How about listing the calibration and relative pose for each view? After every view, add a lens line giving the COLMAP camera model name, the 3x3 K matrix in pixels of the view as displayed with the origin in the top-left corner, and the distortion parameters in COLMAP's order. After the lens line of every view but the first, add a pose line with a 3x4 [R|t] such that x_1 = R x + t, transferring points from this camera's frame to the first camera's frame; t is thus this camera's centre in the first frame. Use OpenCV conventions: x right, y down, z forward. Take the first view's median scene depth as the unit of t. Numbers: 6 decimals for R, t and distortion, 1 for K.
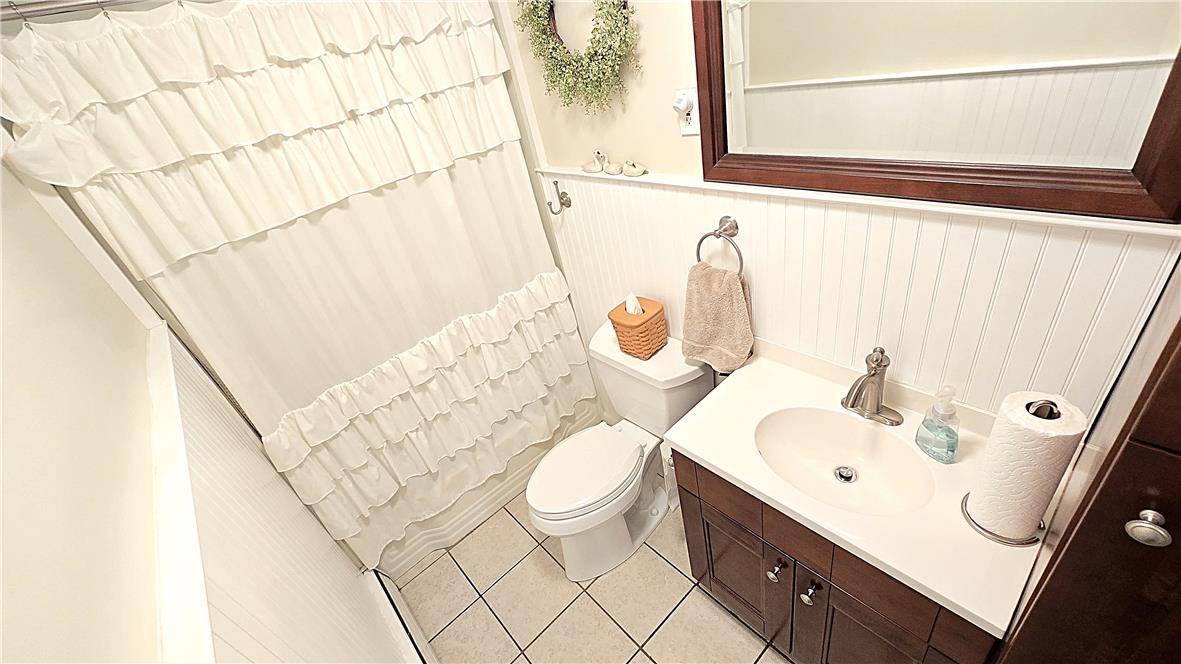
lens RADIAL K [[486.3, 0, 598.2], [0, 486.3, 343.7], [0, 0, 1]] dist [0.001670, 0.000333]
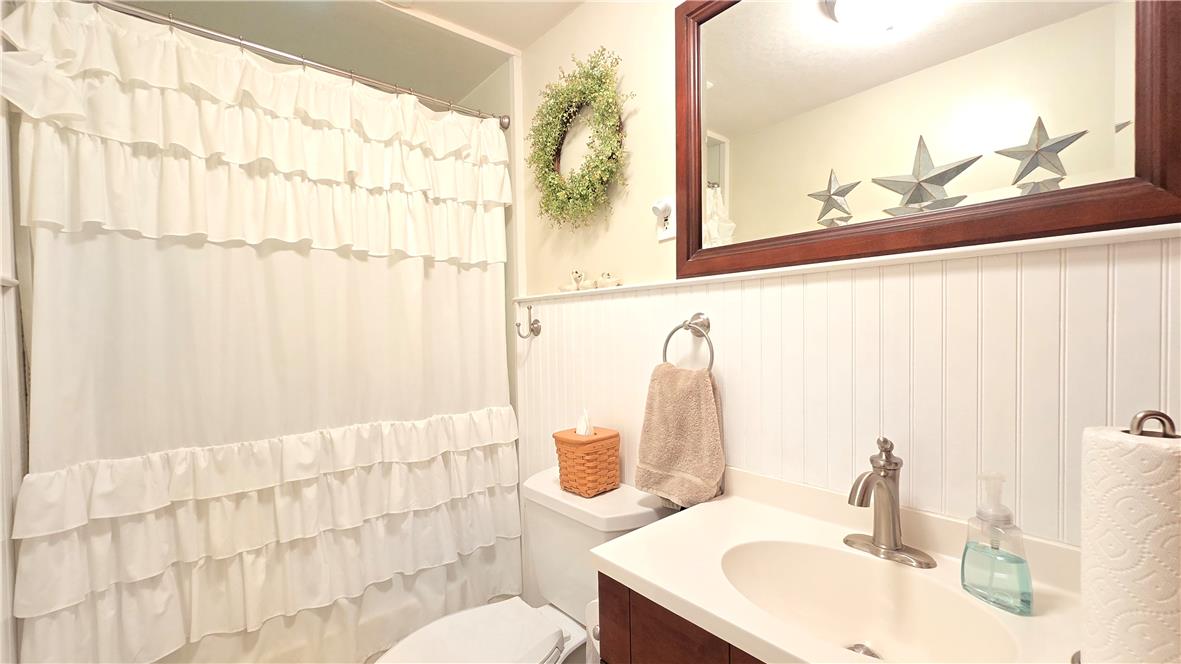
lens RADIAL K [[486.3, 0, 596.9], [0, 486.3, 340.2], [0, 0, 1]] dist [0.001670, 0.000333]
pose [[0.983510, 0.180036, -0.017203, 0.092745], [-0.161414, 0.830900, -0.532495, 0.279026], [-0.081574, 0.526491, 0.846258, 0.242983]]
